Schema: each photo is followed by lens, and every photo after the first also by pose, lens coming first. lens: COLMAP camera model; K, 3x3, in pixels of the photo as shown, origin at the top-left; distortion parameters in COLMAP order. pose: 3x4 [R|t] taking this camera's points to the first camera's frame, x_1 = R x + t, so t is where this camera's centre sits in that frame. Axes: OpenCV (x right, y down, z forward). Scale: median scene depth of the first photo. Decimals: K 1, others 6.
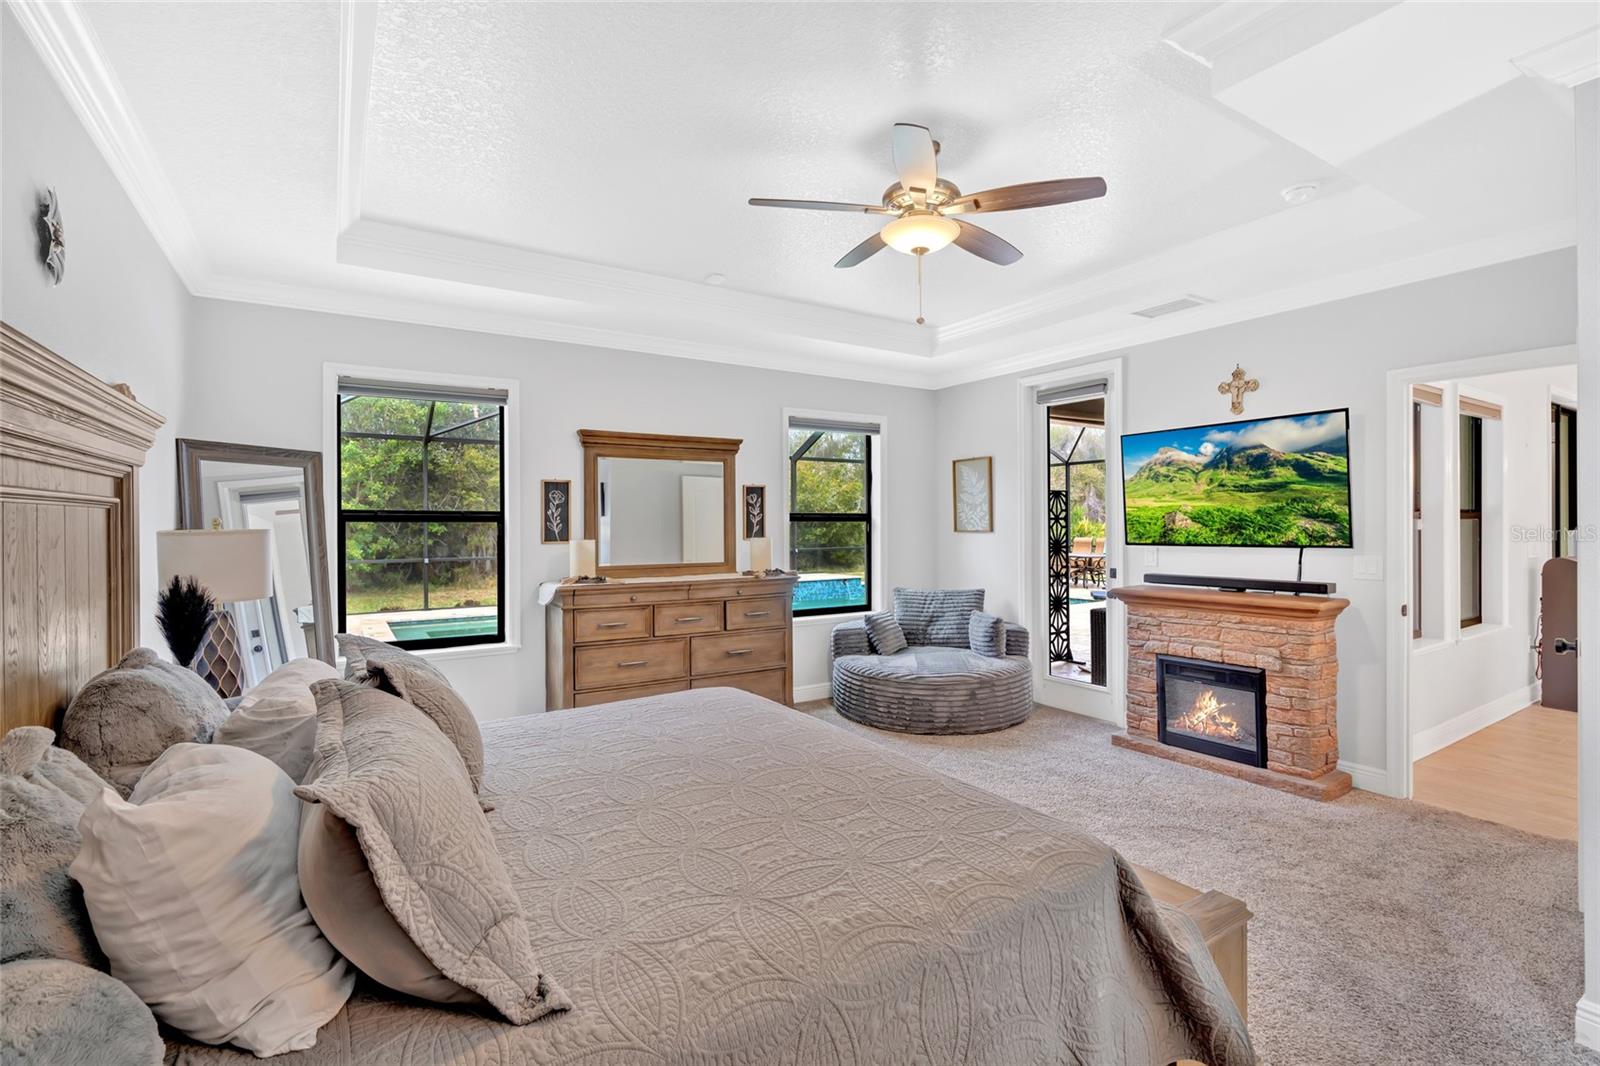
lens RADIAL K [[728.6, 0, 795.2], [0, 728.6, 545.0], [0, 0, 1]] dist [-0.010674, 0.002725]
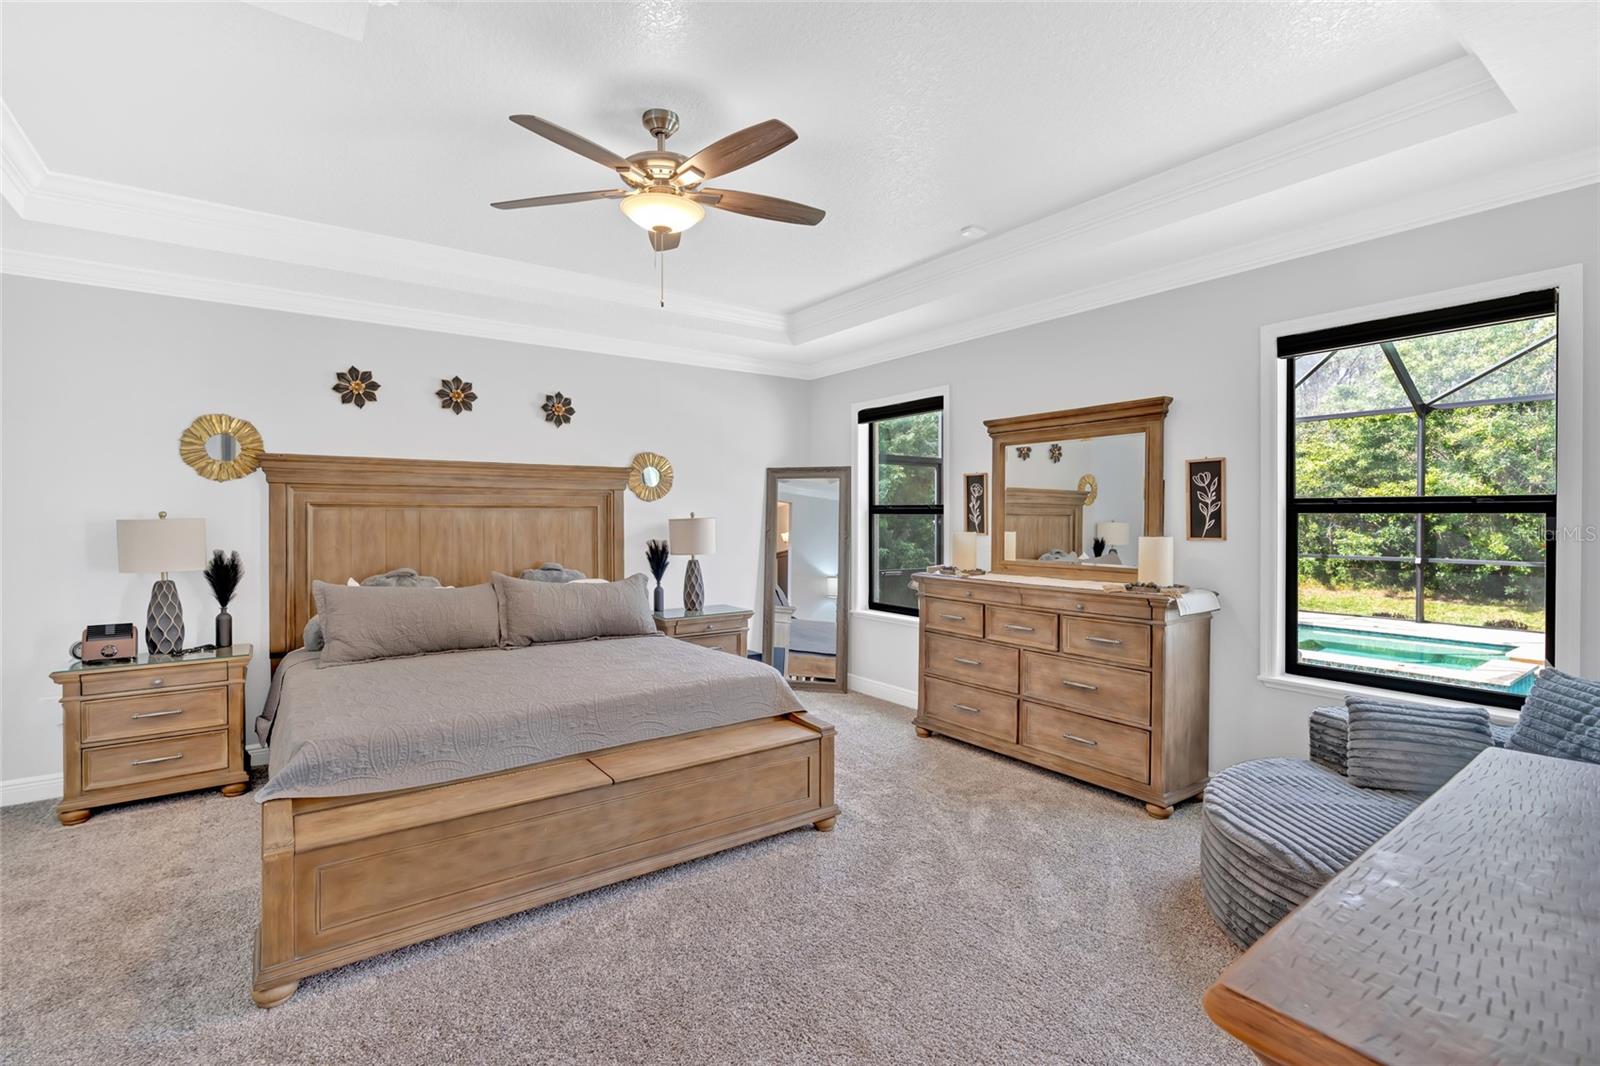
lens RADIAL K [[728.6, 0, 788.9], [0, 728.6, 534.2], [0, 0, 1]] dist [-0.010674, 0.002725]
pose [[0.048387, 0.029409, -0.998396, 0.677073], [-0.030603, 0.999141, 0.027947, -0.023044], [0.998360, 0.029201, 0.049246, 0.672713]]
